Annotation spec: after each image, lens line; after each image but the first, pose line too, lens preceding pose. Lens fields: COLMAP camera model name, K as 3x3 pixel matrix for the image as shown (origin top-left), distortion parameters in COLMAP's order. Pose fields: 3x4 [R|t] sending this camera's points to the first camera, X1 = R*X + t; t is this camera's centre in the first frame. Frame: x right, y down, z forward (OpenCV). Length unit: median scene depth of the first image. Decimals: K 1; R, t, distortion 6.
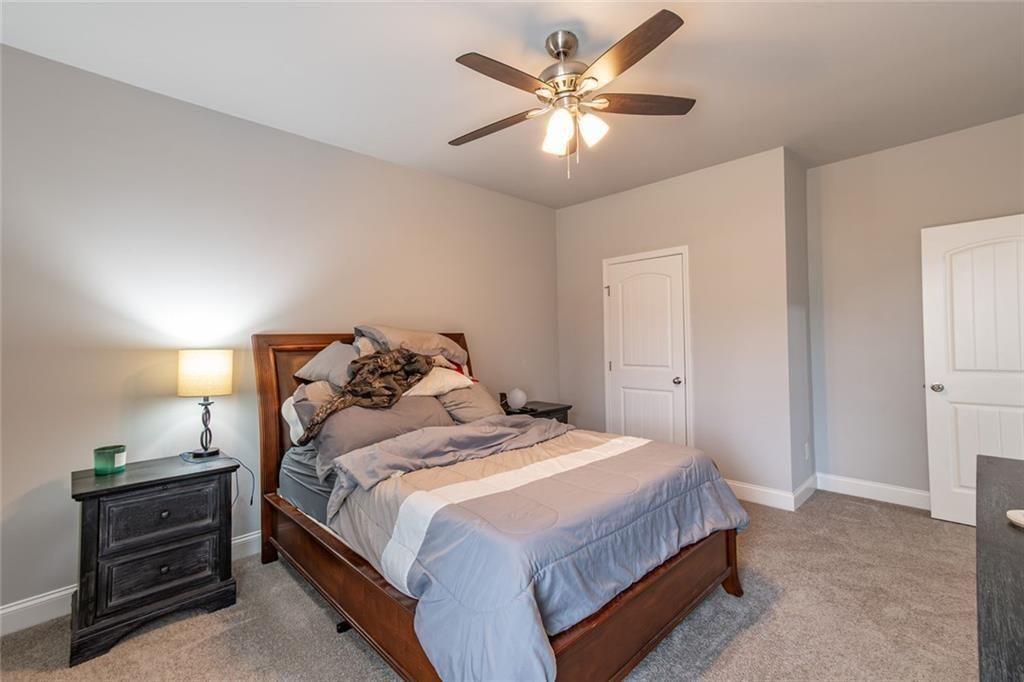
lens RADIAL K [[469.1, 0, 512.0], [0, 469.1, 341.0], [0, 0, 1]] dist [0.000566, -0.000553]
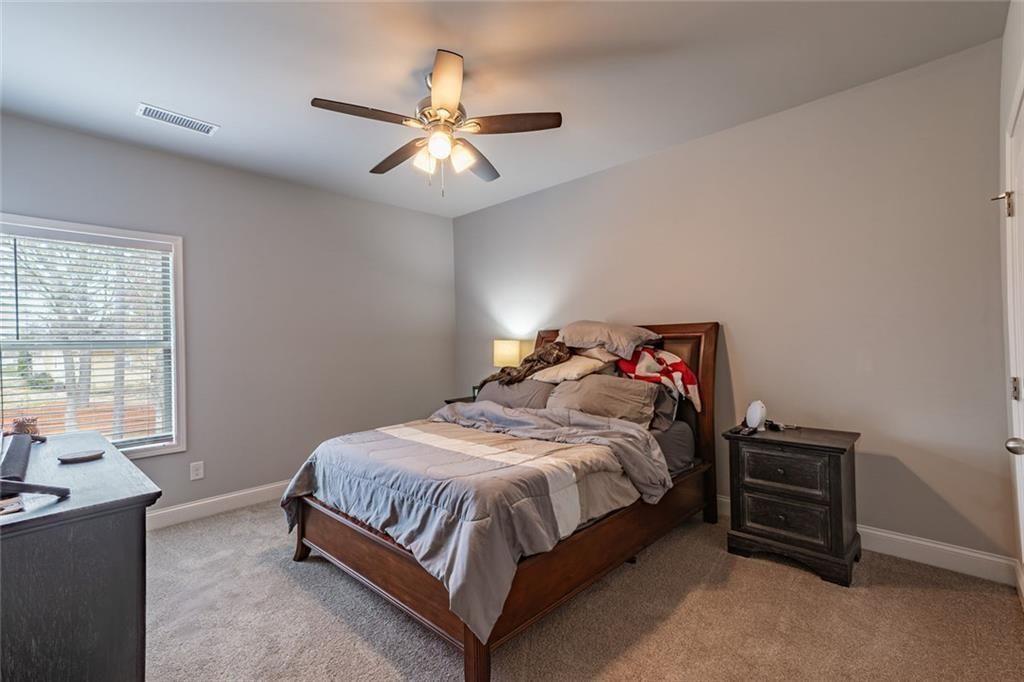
lens RADIAL K [[469.1, 0, 512.0], [0, 469.1, 341.0], [0, 0, 1]] dist [0.000566, -0.000553]
pose [[-0.009175, 0.025497, -0.999633, 0.934194], [0.046587, 0.998600, 0.025043, -0.021696], [0.998872, -0.046340, -0.010350, 0.836705]]
